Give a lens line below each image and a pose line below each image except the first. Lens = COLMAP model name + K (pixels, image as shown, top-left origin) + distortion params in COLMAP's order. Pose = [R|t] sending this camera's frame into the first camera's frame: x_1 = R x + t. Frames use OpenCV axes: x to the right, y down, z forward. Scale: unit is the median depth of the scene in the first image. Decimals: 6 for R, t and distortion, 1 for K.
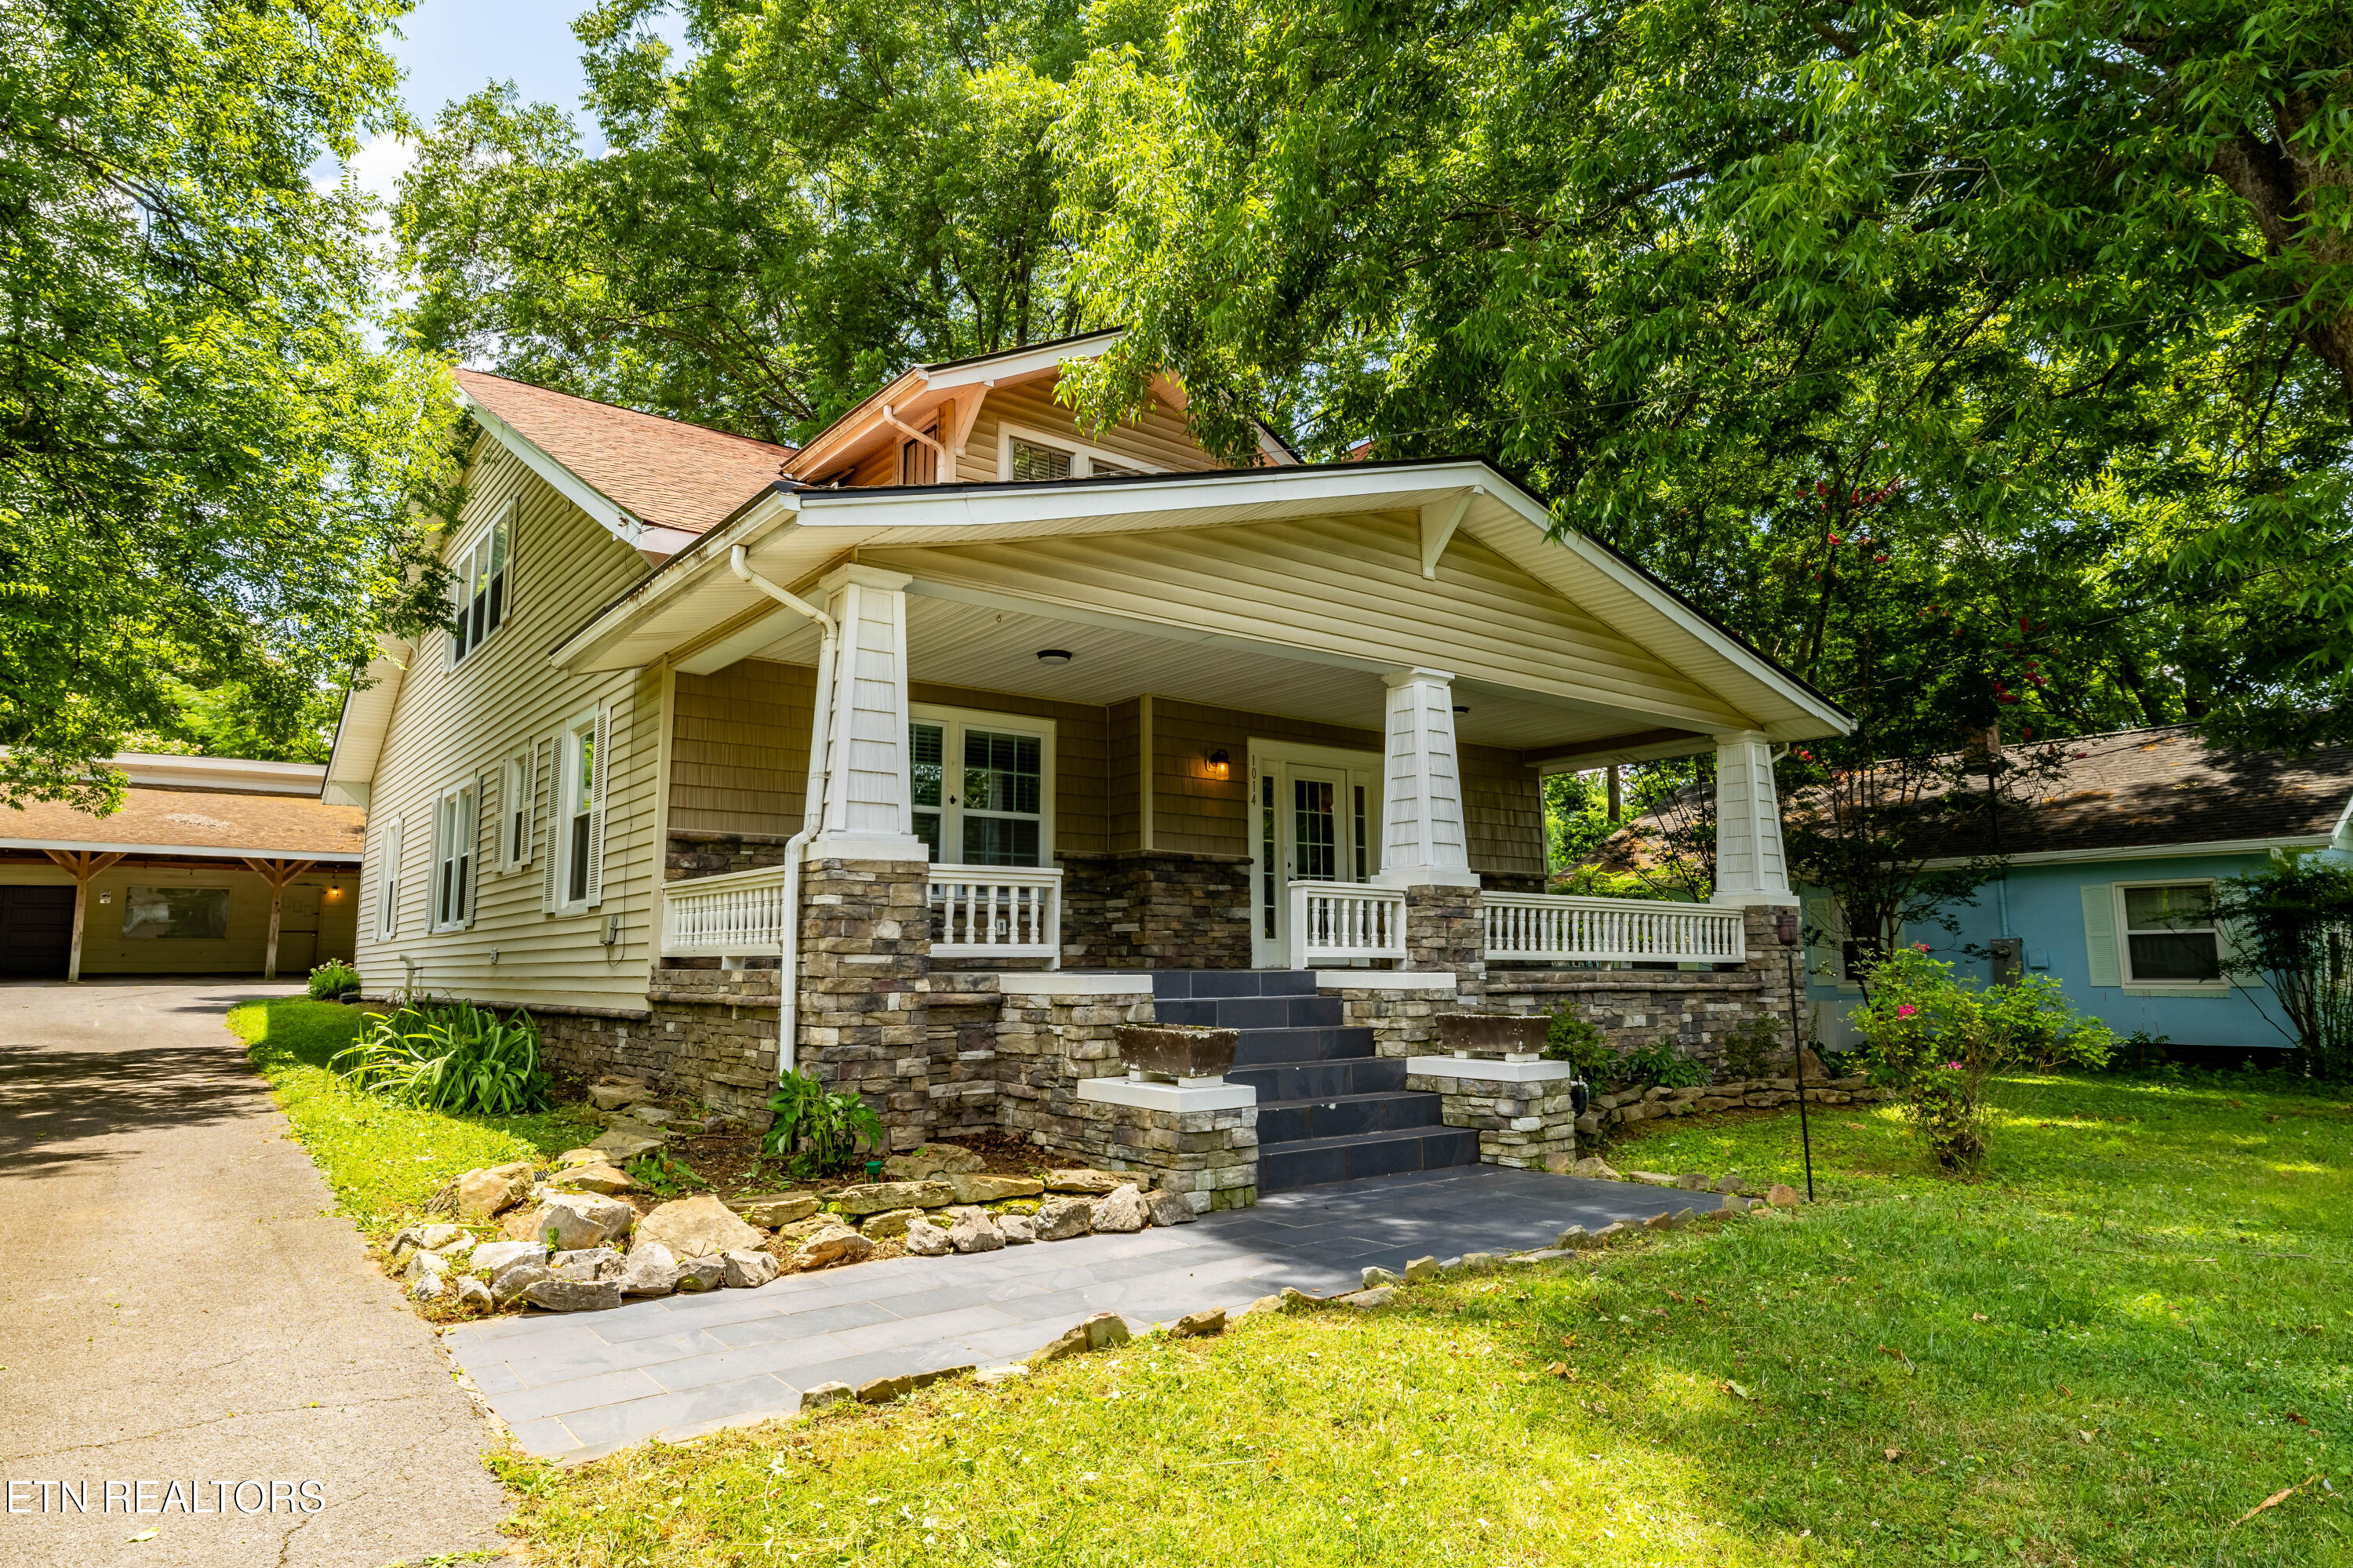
lens RADIAL K [[1365.0, 0, 1176.5], [0, 1365.0, 784.0], [0, 0, 1]] dist [0.004431, 0.000480]
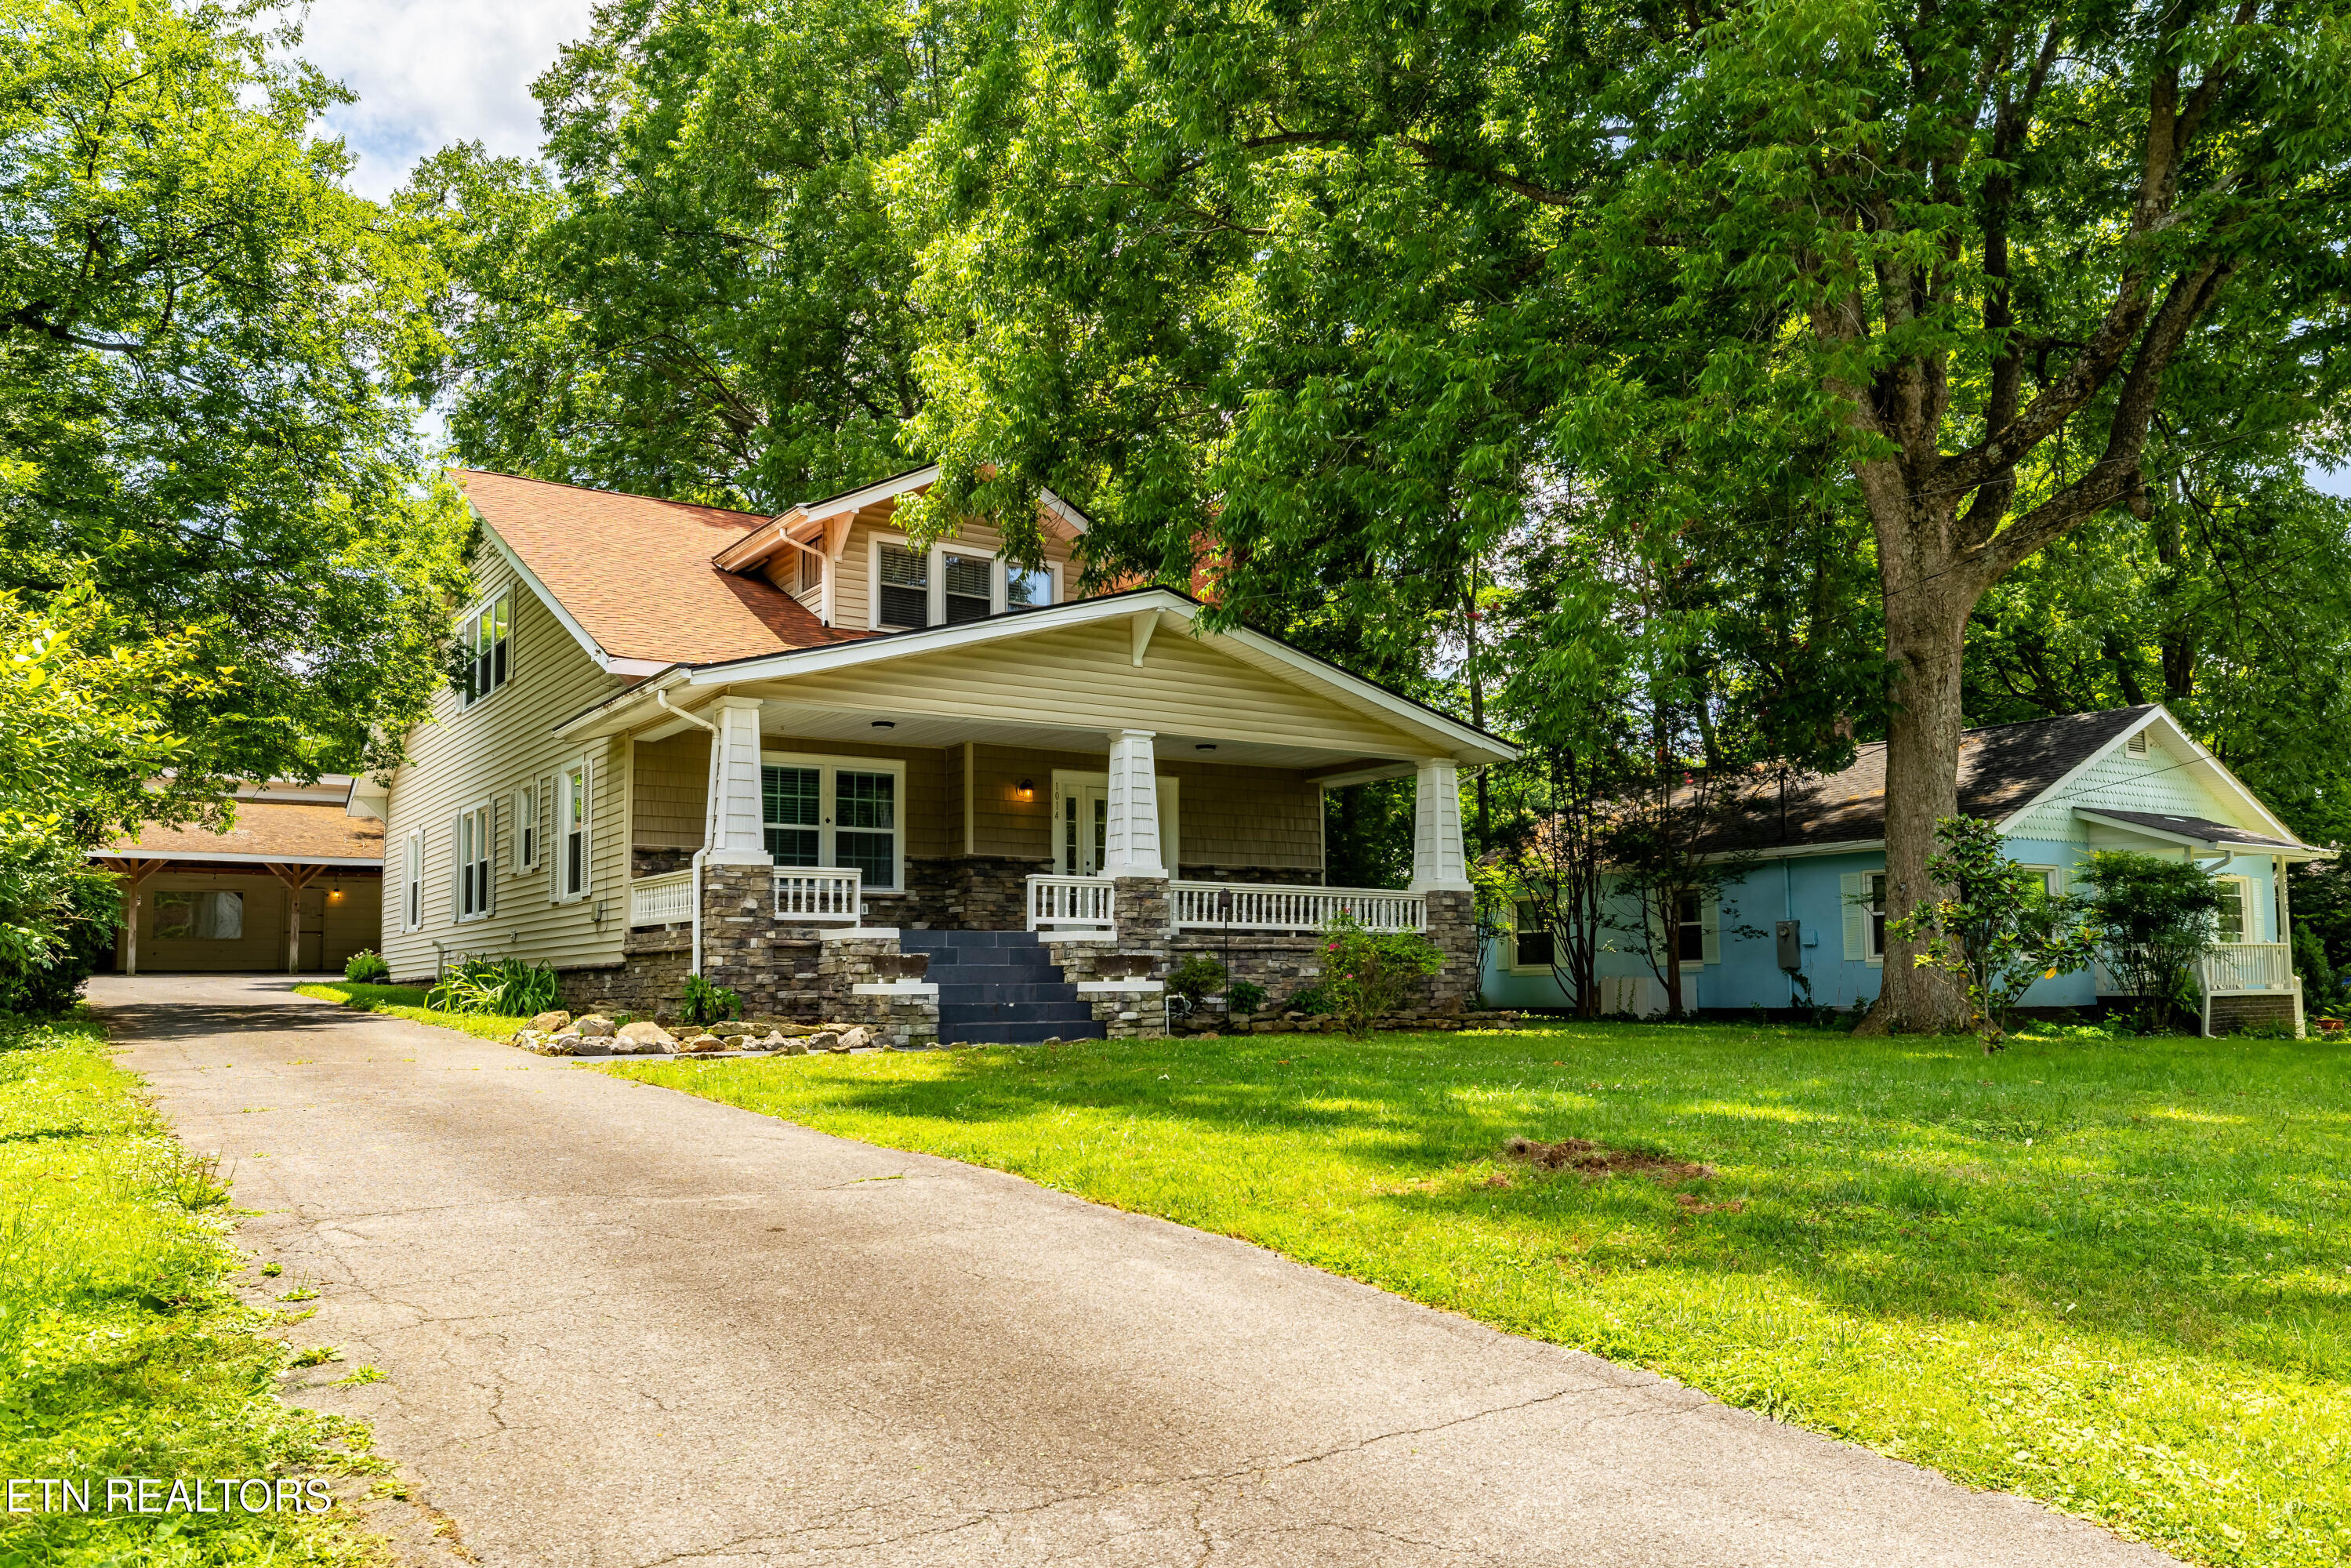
lens RADIAL K [[1740.2, 0, 1170.3], [0, 1740.2, 877.3], [0, 0, 1]] dist [-0.006050, -0.002942]
pose [[0.997627, -0.008355, -0.068337, 0.353254], [0.013091, 0.997521, 0.069144, -0.055792], [0.067590, -0.069875, 0.995263, -0.879995]]
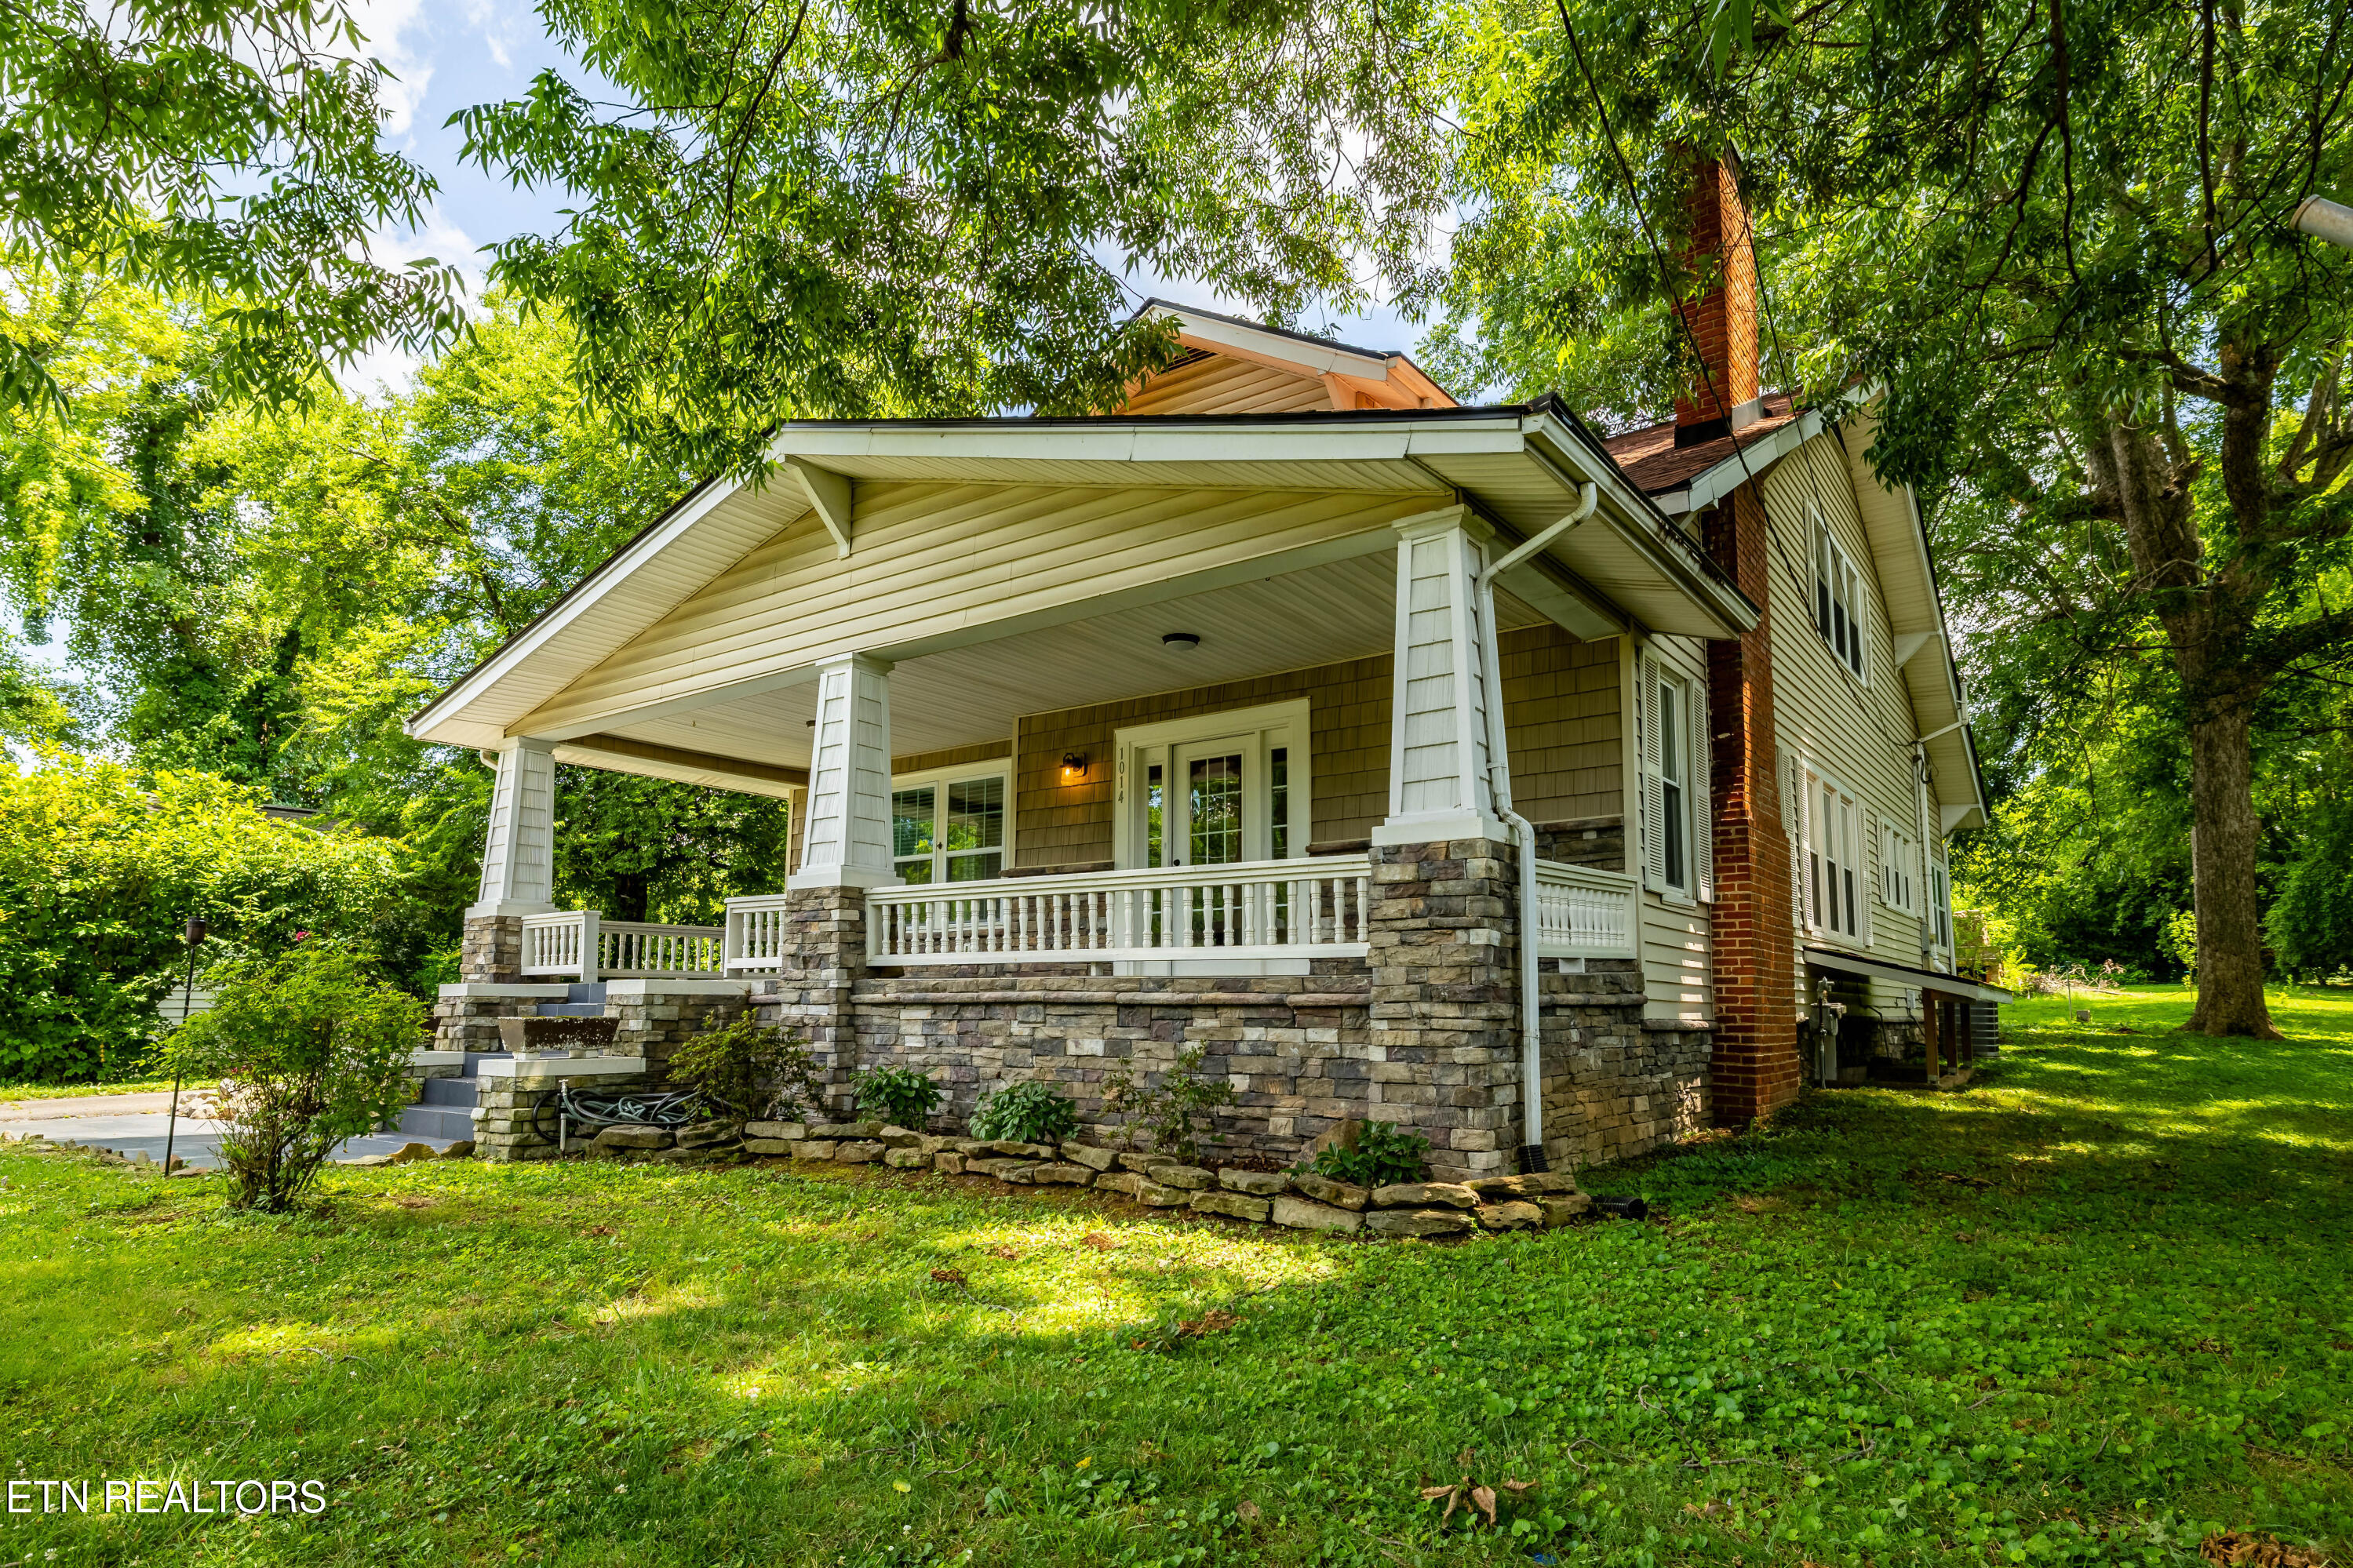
lens RADIAL K [[1322.1, 0, 1175.7], [0, 1322.1, 870.1], [0, 0, 1]] dist [-0.002322, -0.000080]
pose [[0.272841, -0.097802, -0.957075, 1.113011], [0.126440, 0.989835, -0.065105, 0.149928], [0.953714, -0.103250, 0.282434, 0.964928]]
